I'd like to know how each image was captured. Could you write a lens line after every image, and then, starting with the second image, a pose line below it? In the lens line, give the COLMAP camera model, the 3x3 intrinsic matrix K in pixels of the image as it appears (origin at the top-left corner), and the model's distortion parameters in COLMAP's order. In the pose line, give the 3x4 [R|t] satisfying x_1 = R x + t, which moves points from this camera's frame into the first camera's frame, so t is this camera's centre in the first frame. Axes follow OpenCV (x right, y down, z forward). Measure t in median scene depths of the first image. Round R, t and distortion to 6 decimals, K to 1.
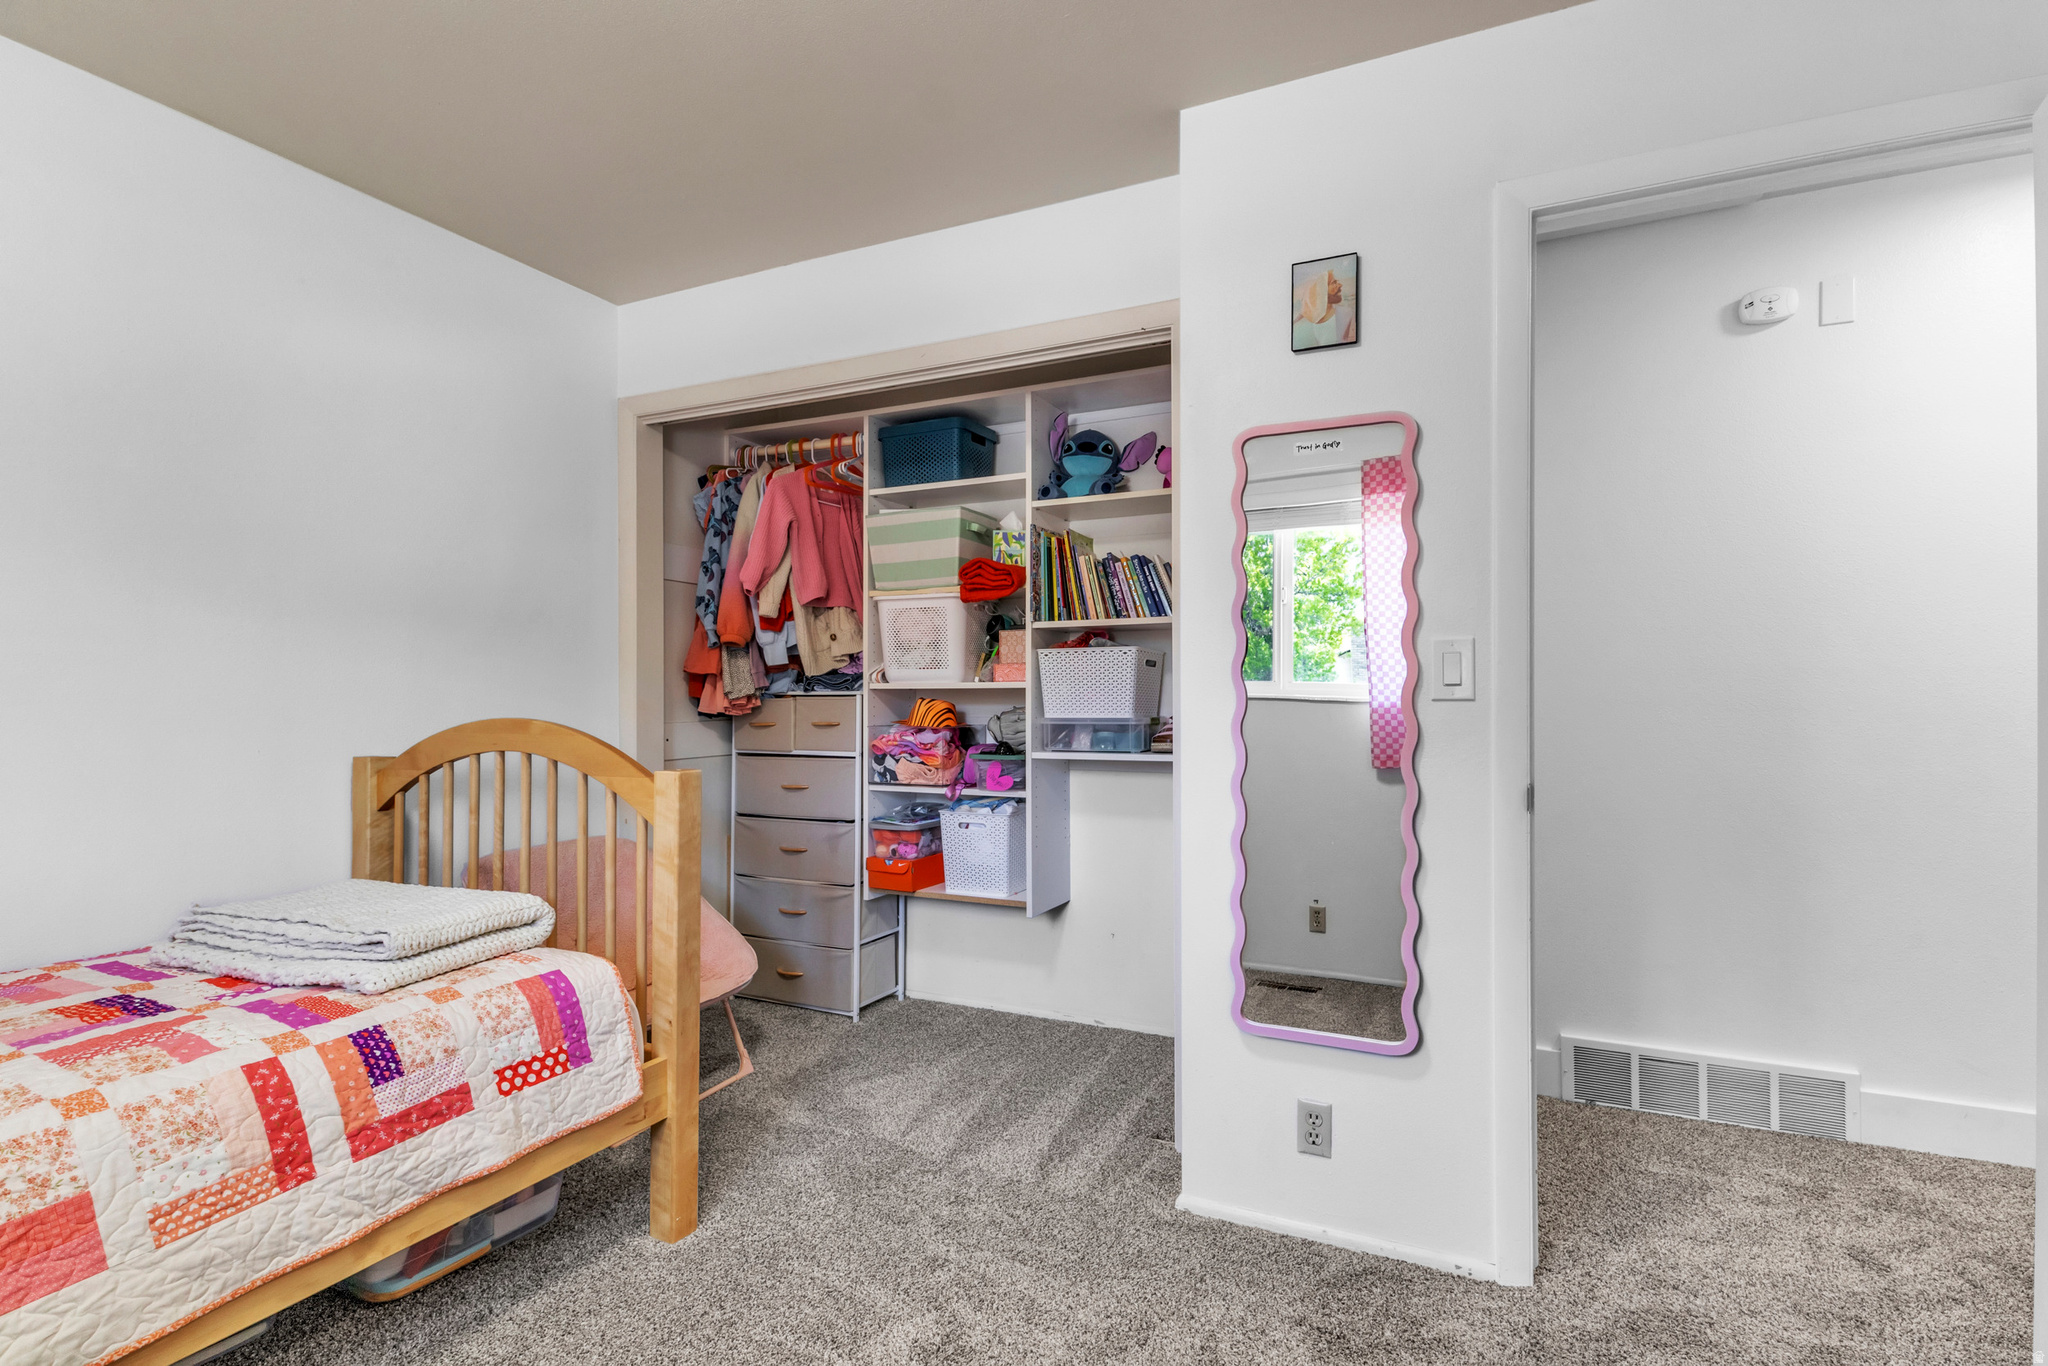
lens RADIAL K [[1016.7, 0, 1027.4], [0, 1016.7, 683.1], [0, 0, 1]] dist [0.019754, -0.008020]
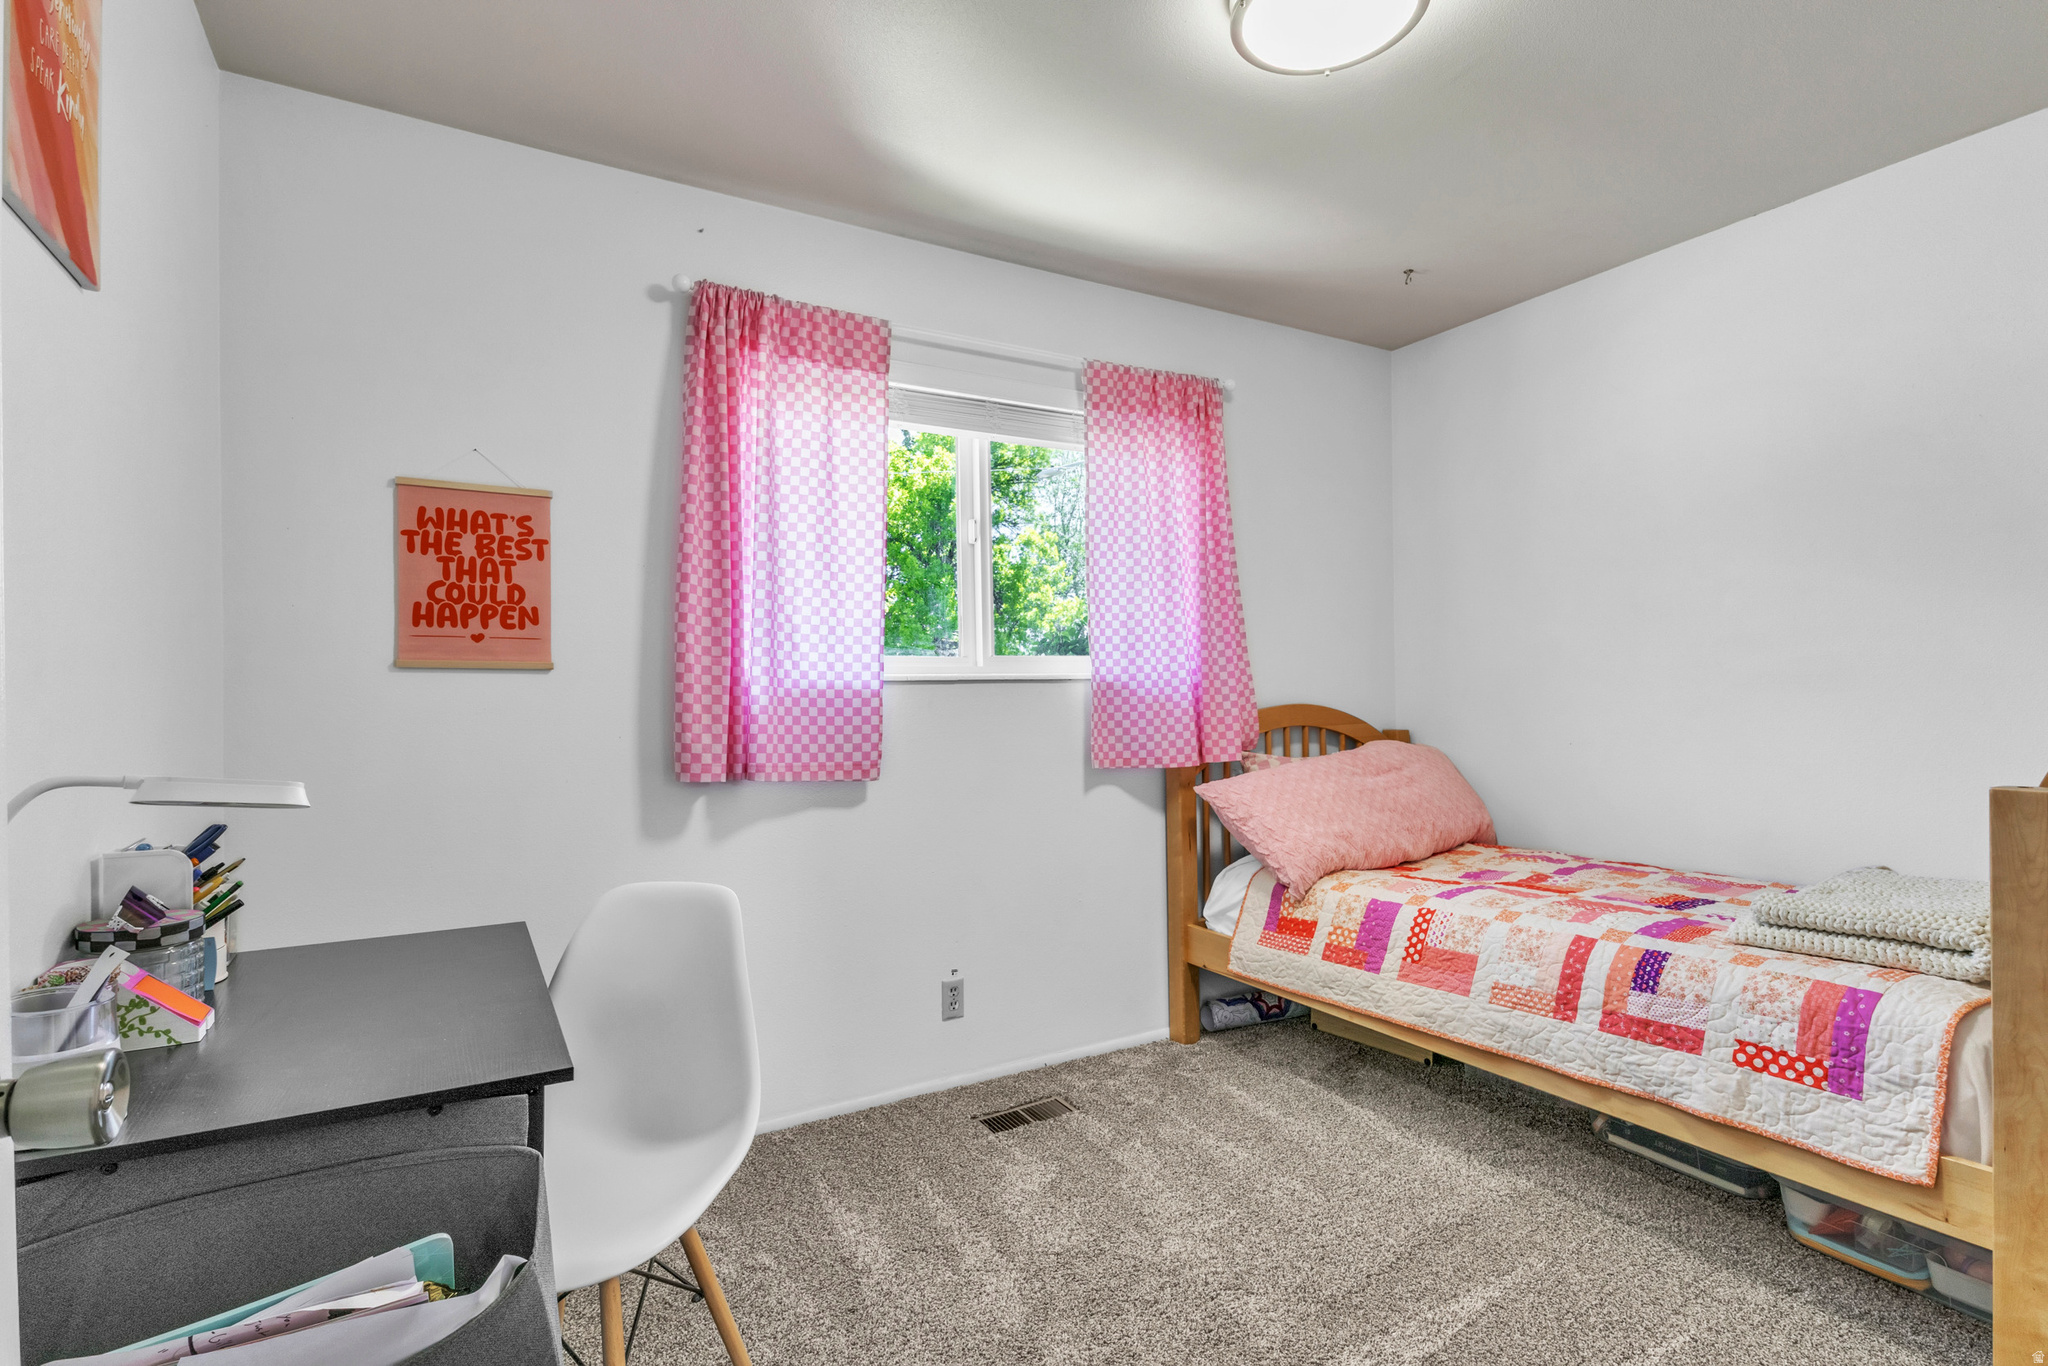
lens RADIAL K [[1016.7, 0, 1027.4], [0, 1016.7, 683.1], [0, 0, 1]] dist [0.019754, -0.008020]
pose [[-0.556389, -0.001663, -0.830920, 0.818781], [0.018893, 0.999714, -0.014652, 0.010400], [0.830707, -0.023851, -0.556198, 1.038125]]
